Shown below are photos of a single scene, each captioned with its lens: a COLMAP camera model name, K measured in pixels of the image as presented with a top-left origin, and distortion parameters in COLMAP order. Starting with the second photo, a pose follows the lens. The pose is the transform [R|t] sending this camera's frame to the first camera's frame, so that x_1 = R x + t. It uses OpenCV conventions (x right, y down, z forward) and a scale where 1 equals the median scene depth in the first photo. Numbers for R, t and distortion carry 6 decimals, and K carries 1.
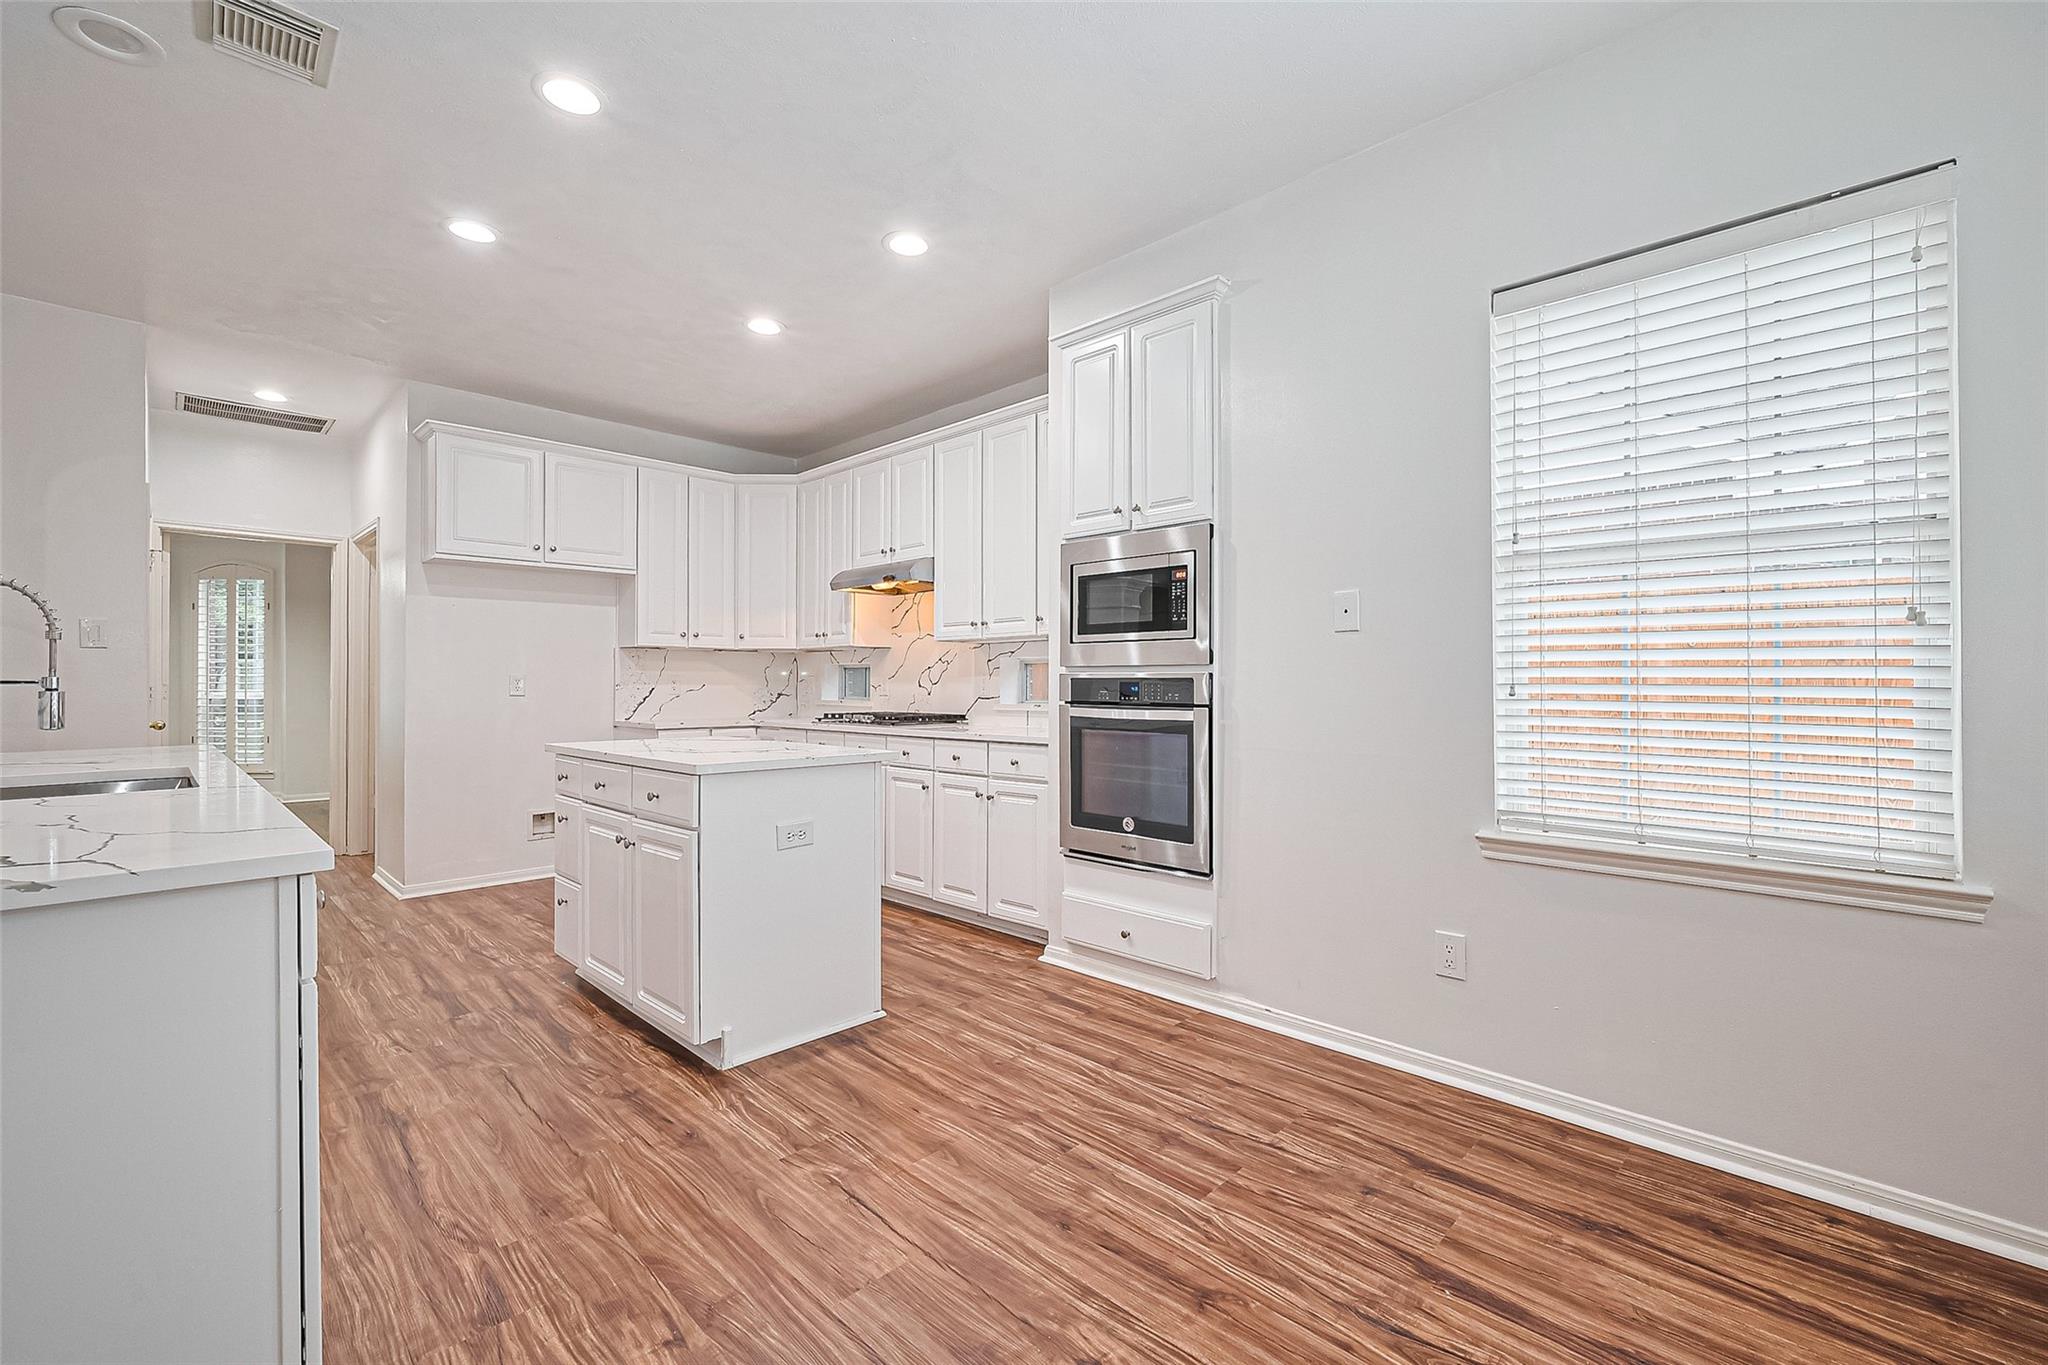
lens RADIAL K [[876.7, 0, 1058.9], [0, 876.7, 676.3], [0, 0, 1]] dist [0.000930, 0.000029]
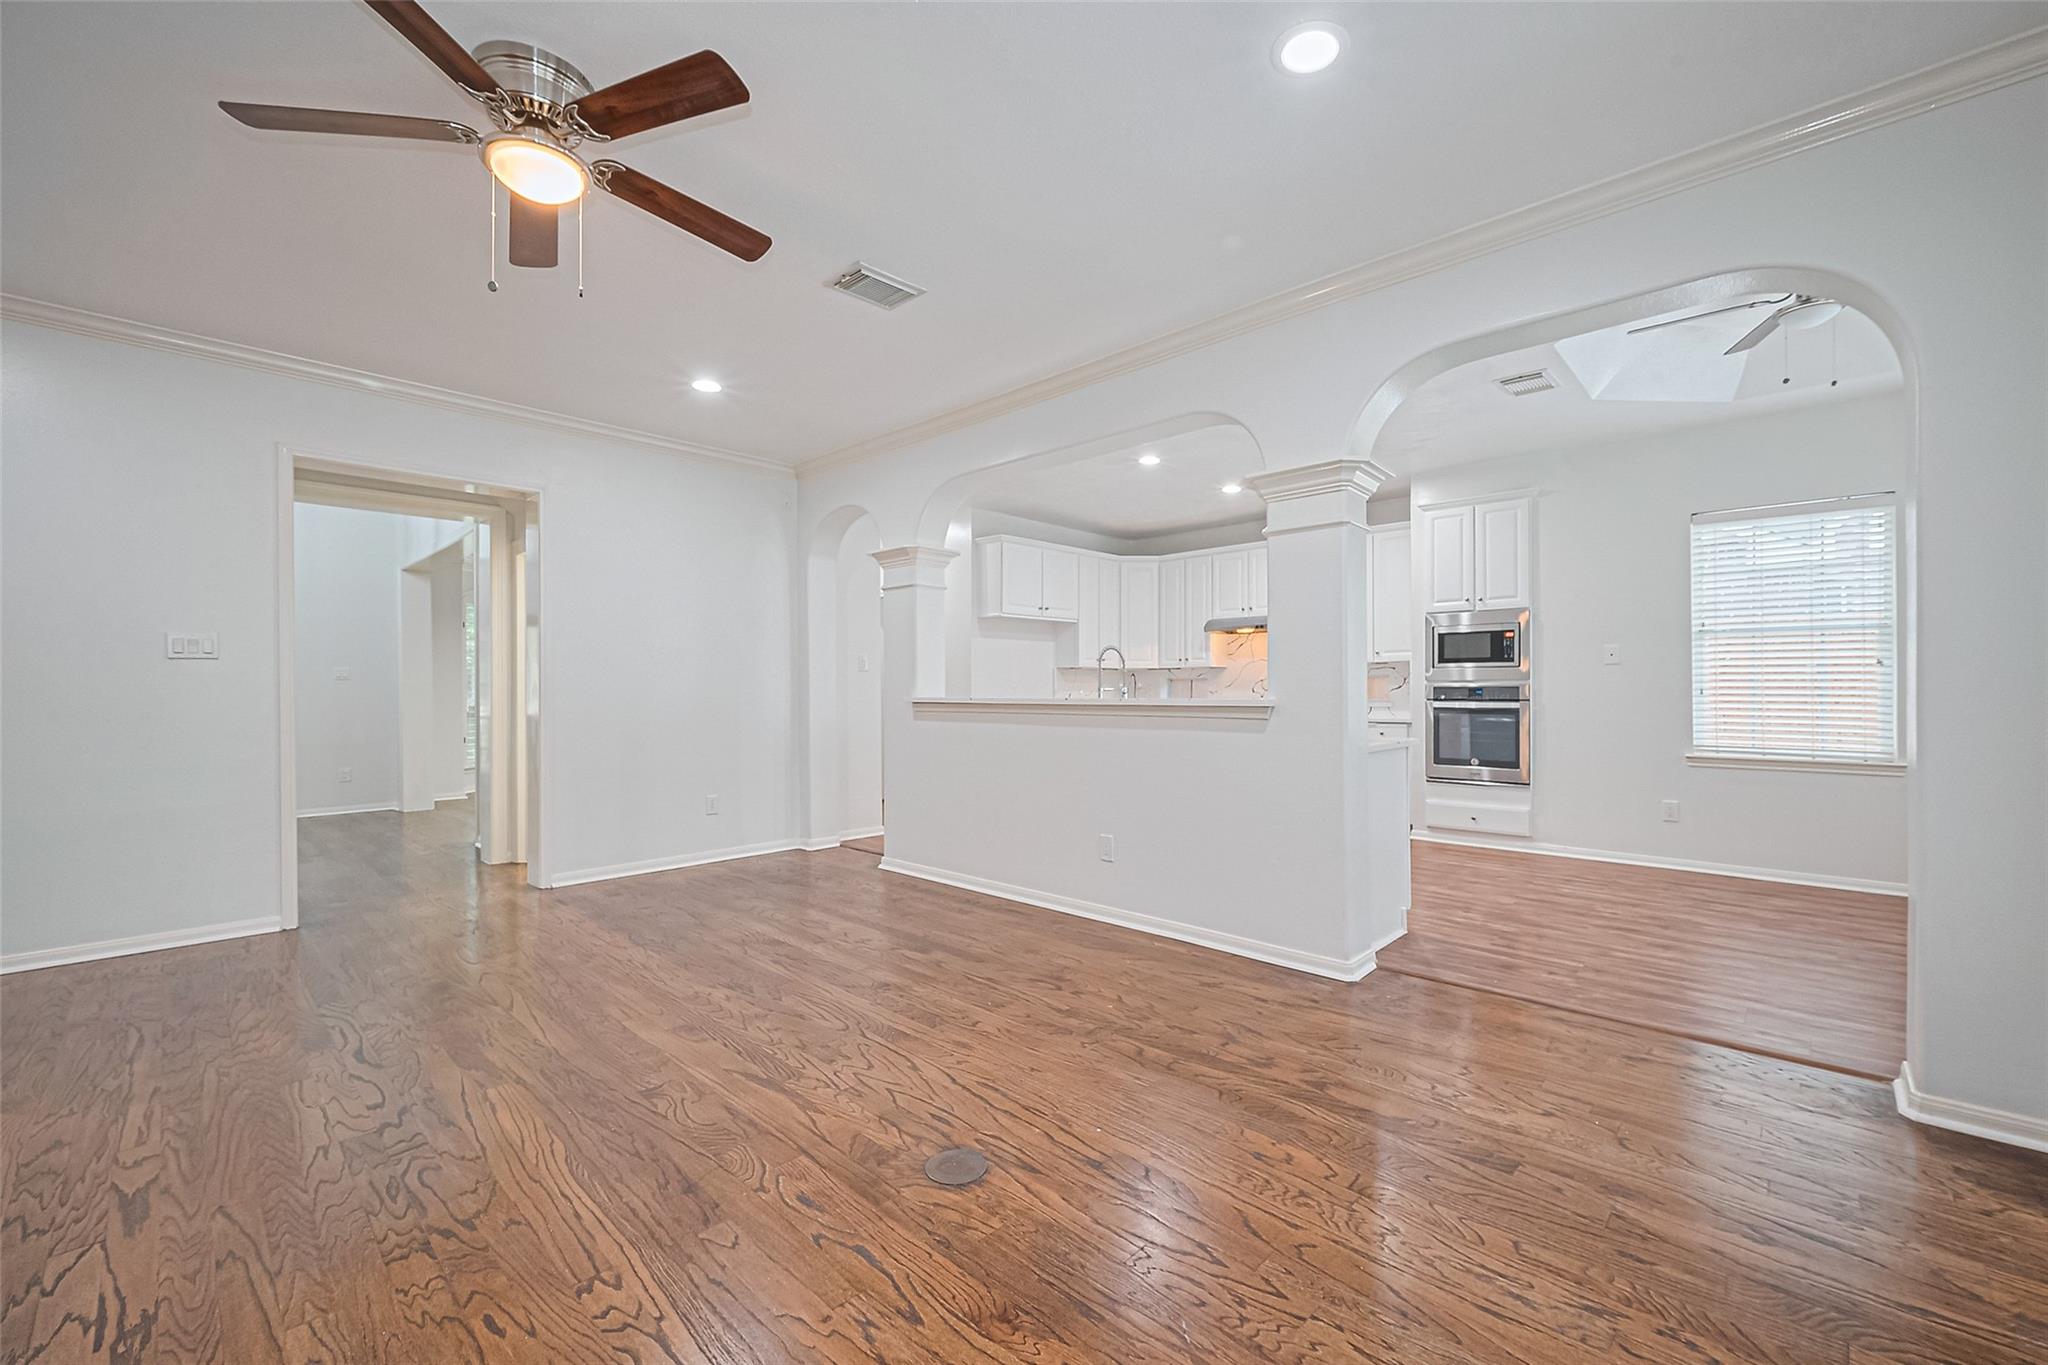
lens RADIAL K [[833.7, 0, 1044.8], [0, 833.7, 688.6], [0, 0, 1]] dist [-0.012610, -0.000023]
pose [[0.999994, -0.002928, 0.001798, -0.931575], [0.002921, 0.999988, 0.003965, -0.003816], [-0.001809, -0.003960, 0.999991, -0.890180]]
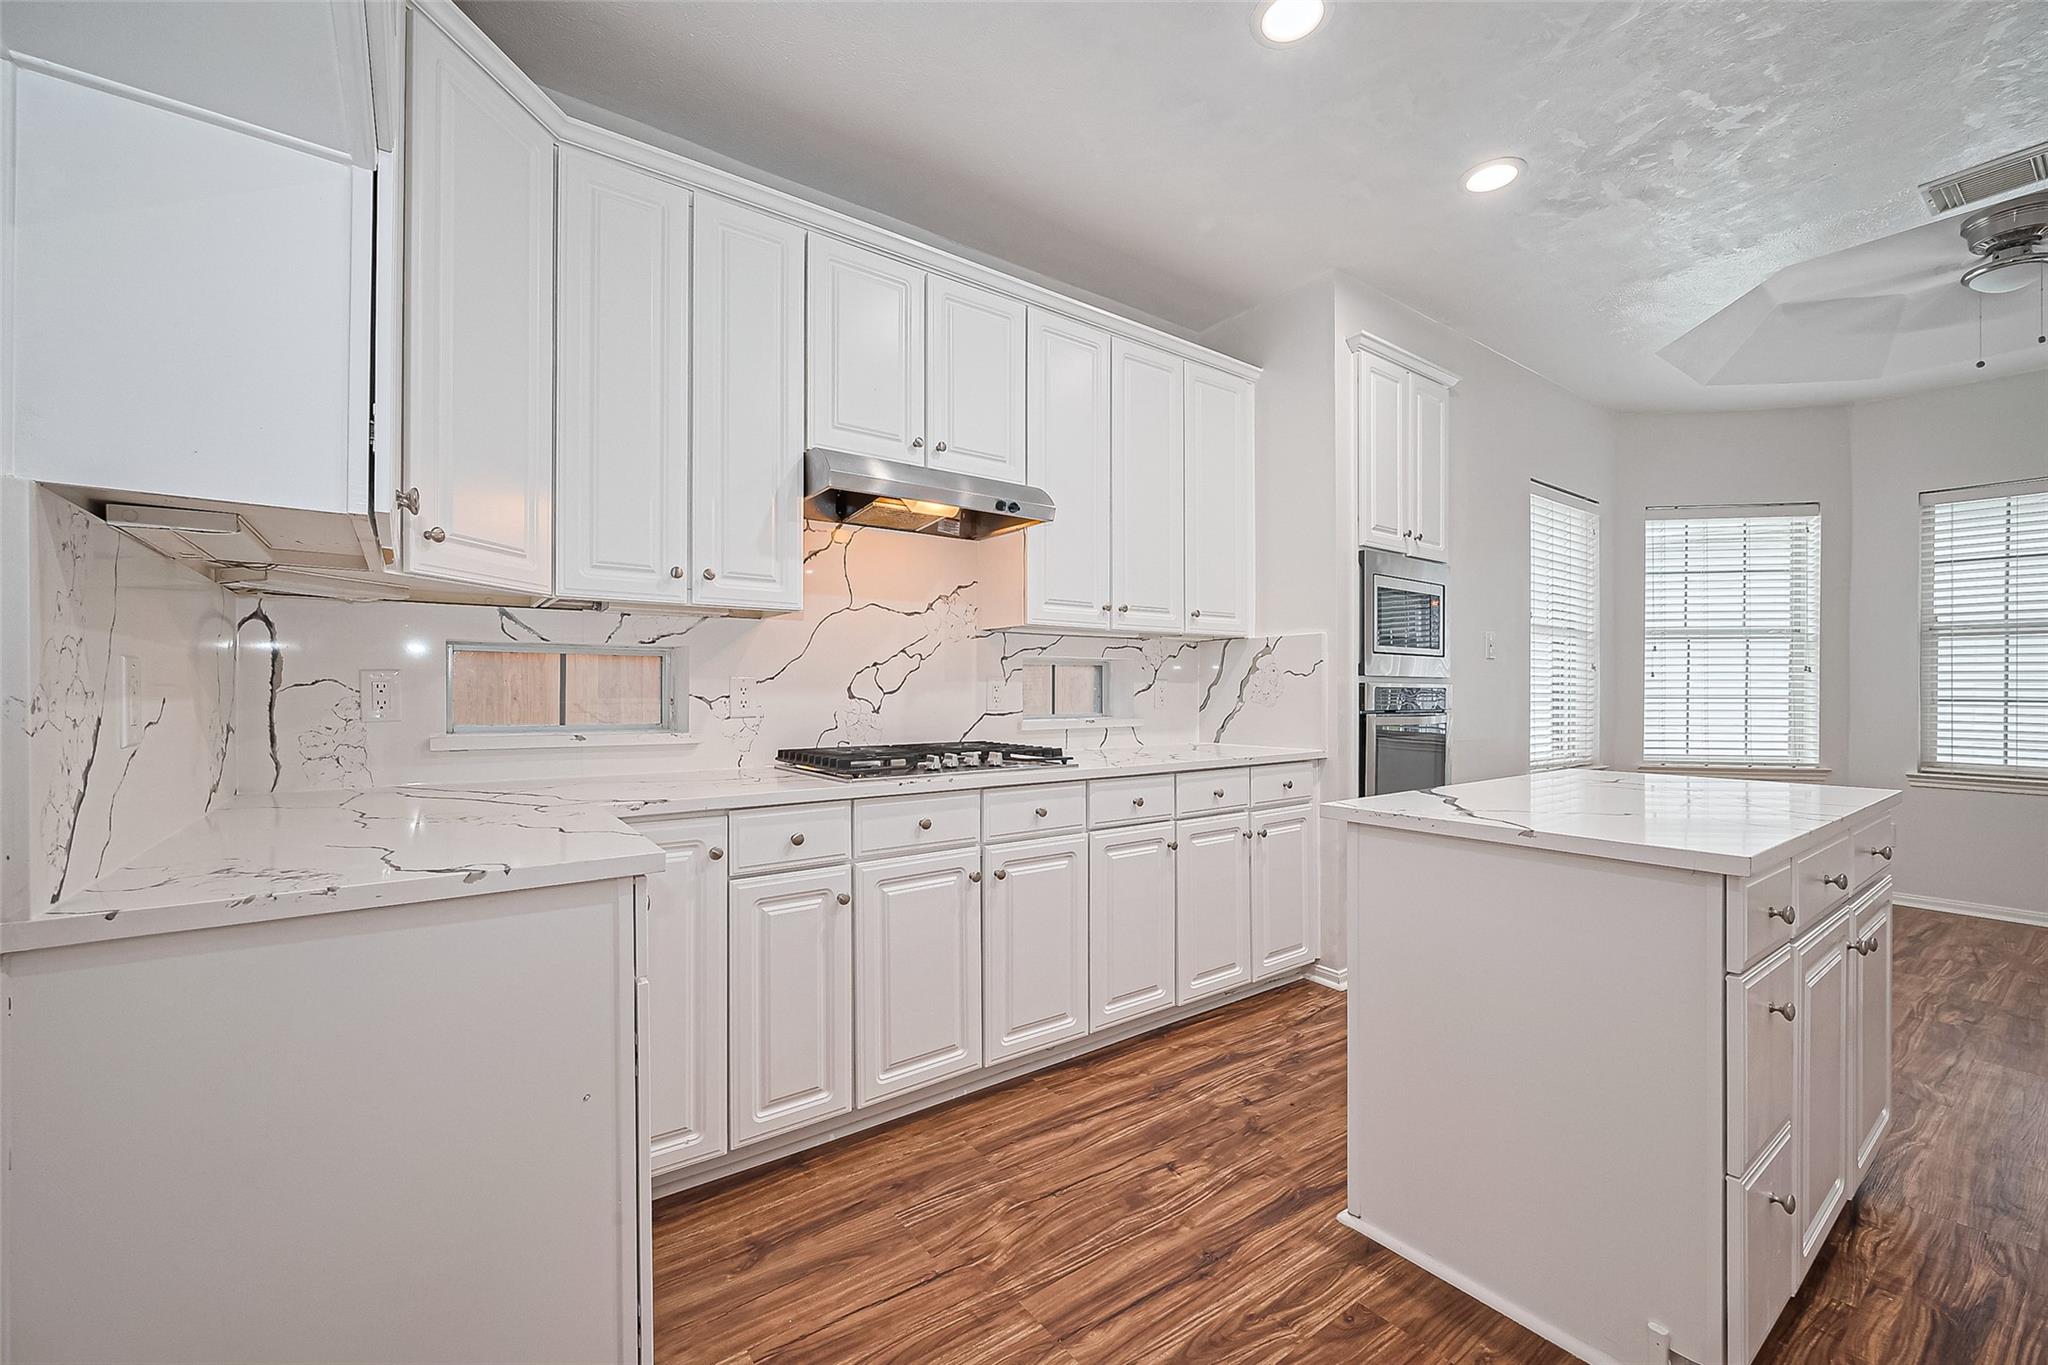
lens RADIAL K [[816.1, 0, 1019.7], [0, 816.1, 692.8], [0, 0, 1]] dist [-0.001023, -0.000405]
pose [[0.182480, -0.000287, 0.983210, -1.094363], [-0.008292, 0.999964, 0.001831, 0.011672], [-0.983175, -0.008487, 0.182471, 1.384273]]
